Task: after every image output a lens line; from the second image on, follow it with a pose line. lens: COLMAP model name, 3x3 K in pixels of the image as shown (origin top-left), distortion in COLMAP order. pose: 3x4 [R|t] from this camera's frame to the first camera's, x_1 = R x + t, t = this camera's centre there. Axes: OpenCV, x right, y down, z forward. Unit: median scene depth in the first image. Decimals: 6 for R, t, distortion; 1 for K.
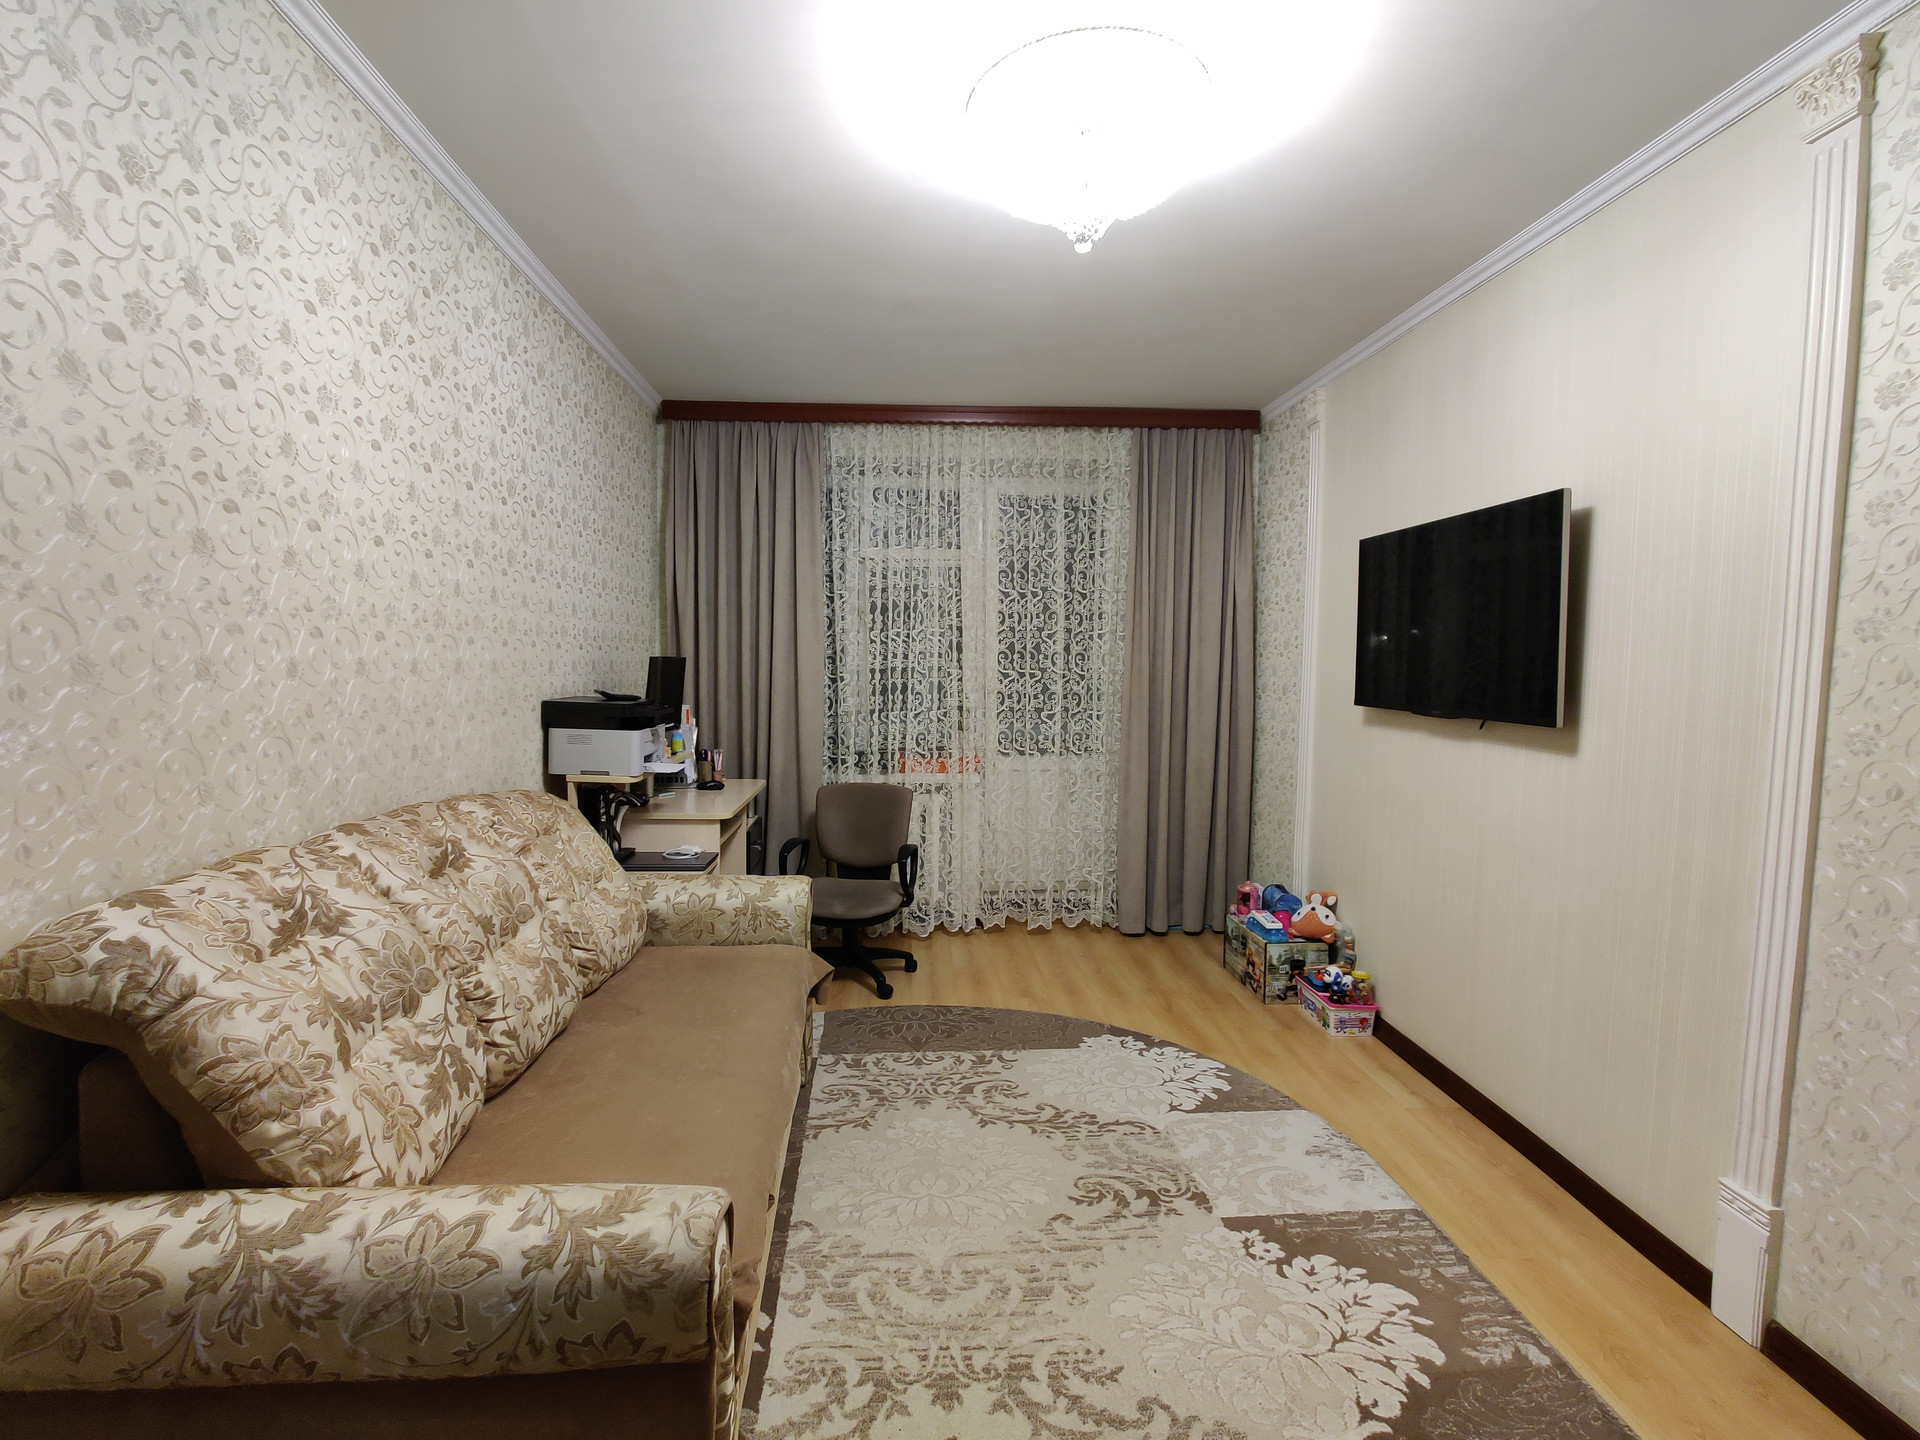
lens RADIAL K [[898.2, 0, 953.3], [0, 898.2, 722.9], [0, 0, 1]] dist [0.002029, -0.002150]
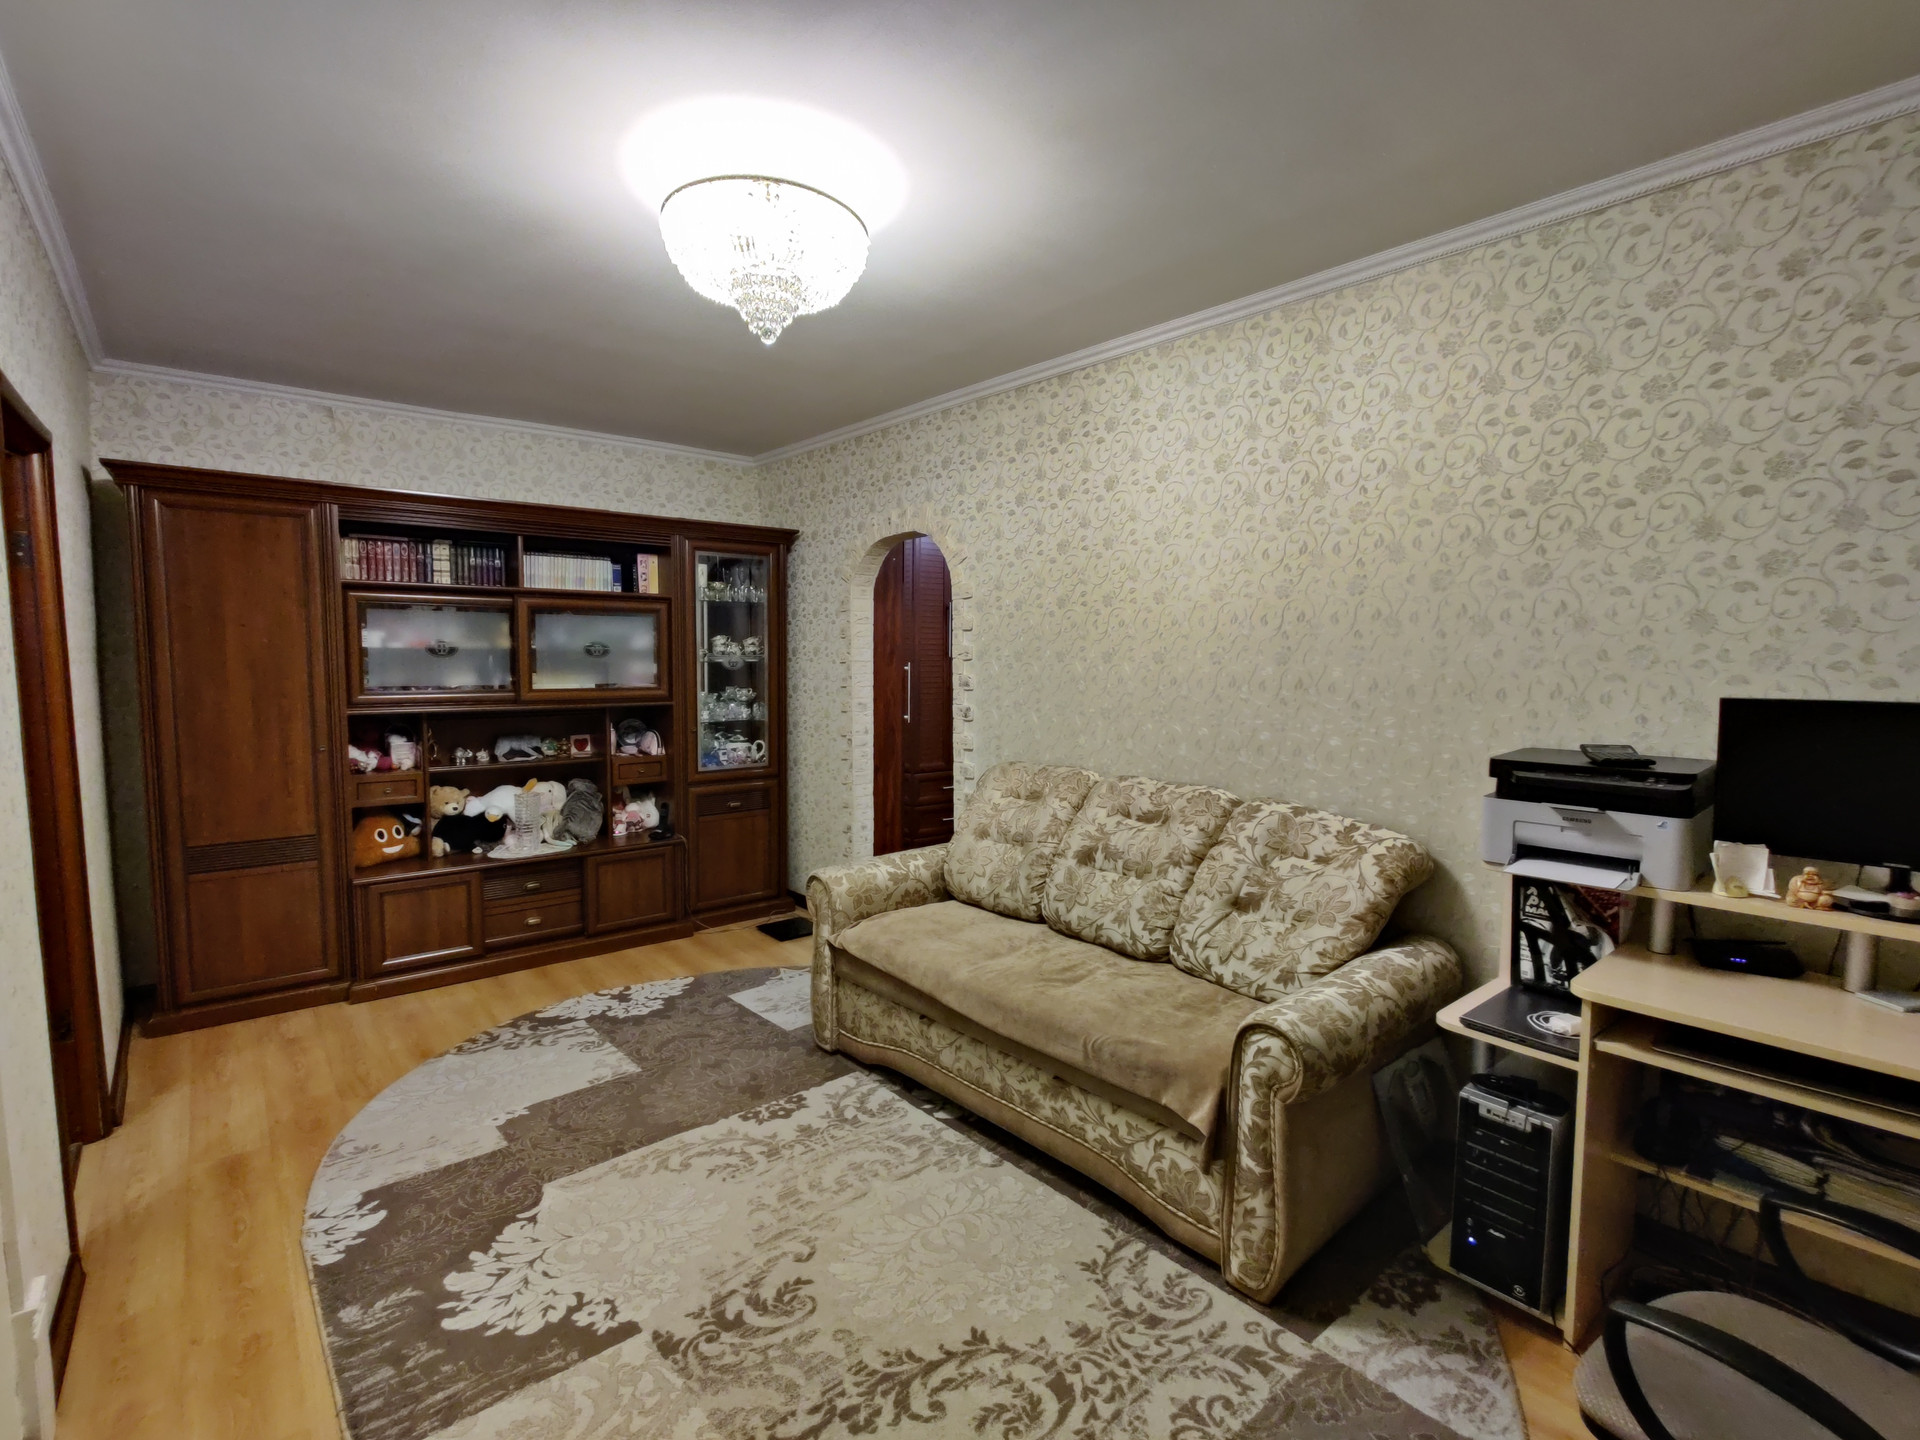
lens RADIAL K [[875.0, 0, 922.7], [0, 875.0, 722.1], [0, 0, 1]] dist [0.018339, -0.014609]
pose [[-0.813003, 0.024664, -0.581737, 0.584040], [-0.055962, 0.991167, 0.120231, -0.153060], [0.579564, 0.130303, -0.804442, 1.849383]]
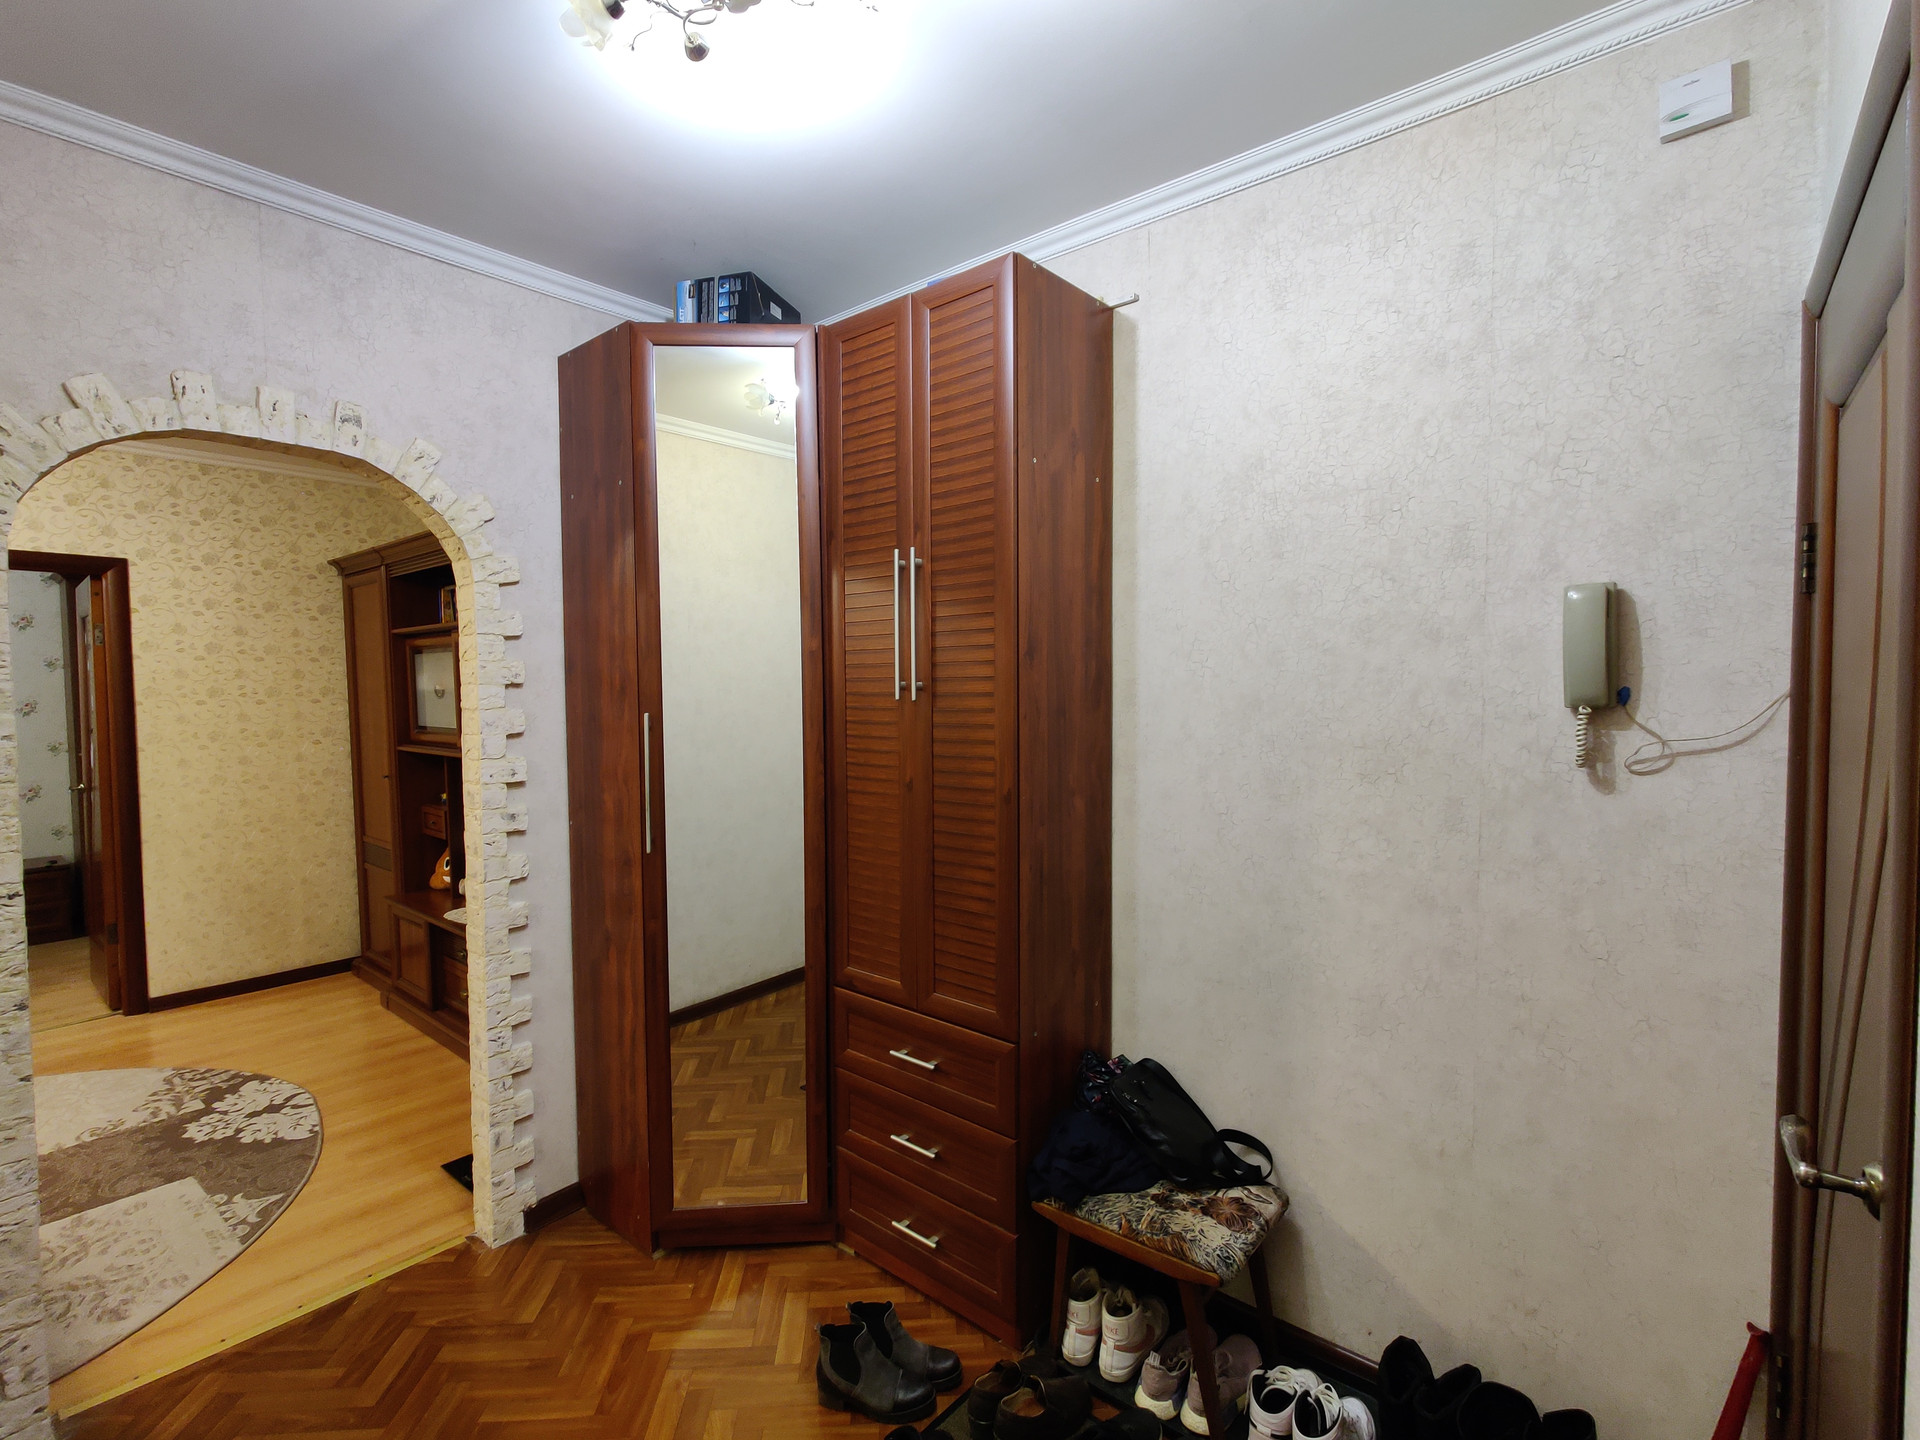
lens RADIAL K [[904.0, 0, 951.3], [0, 904.0, 726.0], [0, 0, 1]] dist [0.000684, -0.001418]
pose [[-0.729708, -0.040021, 0.682586, -1.800151], [0.045480, 0.993234, 0.106855, -0.099574], [-0.682244, 0.109017, -0.722951, 0.369091]]
